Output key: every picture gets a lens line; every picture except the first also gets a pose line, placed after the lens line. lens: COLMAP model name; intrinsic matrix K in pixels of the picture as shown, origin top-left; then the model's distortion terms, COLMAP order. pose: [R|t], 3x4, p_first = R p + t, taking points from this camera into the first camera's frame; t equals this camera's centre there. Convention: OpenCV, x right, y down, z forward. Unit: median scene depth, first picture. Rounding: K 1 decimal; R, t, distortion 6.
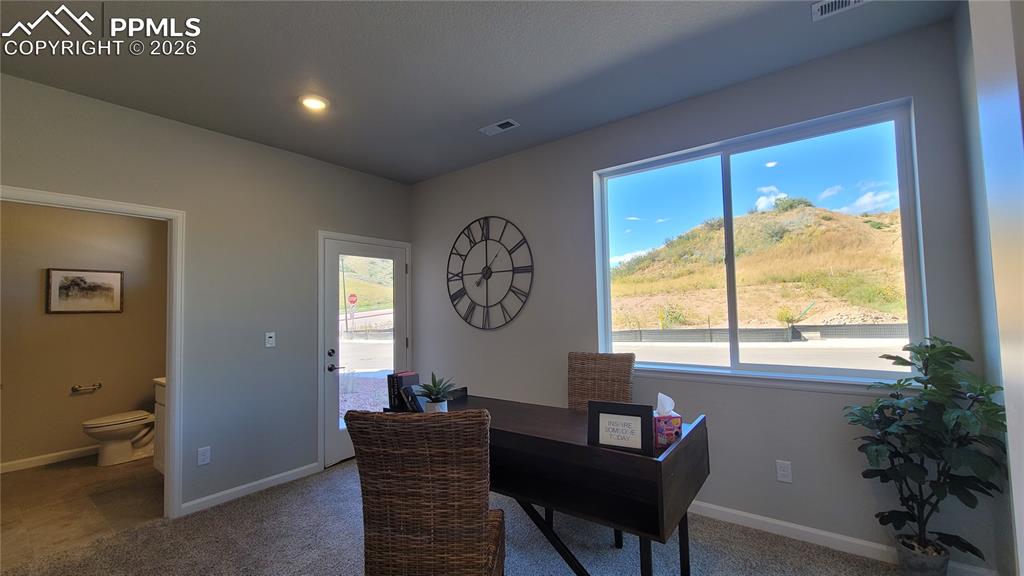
lens RADIAL K [[414.6, 0, 490.7], [0, 414.6, 288.9], [0, 0, 1]] dist [-0.001135, -0.000820]
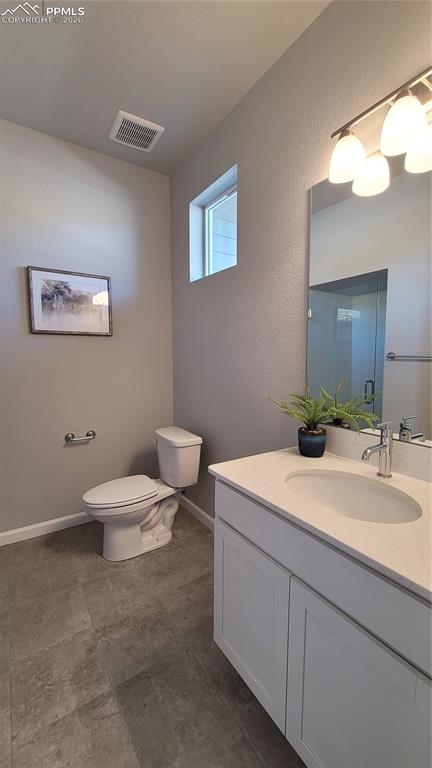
lens RADIAL K [[311.0, 0, 195.6], [0, 311.0, 389.0], [0, 0, 1]] dist [-0.001135, -0.000820]
pose [[0.935611, 0.064259, -0.347136, -0.593899], [-0.007142, 0.986539, 0.163371, 0.062080], [0.352962, -0.150372, 0.923475, 0.570438]]
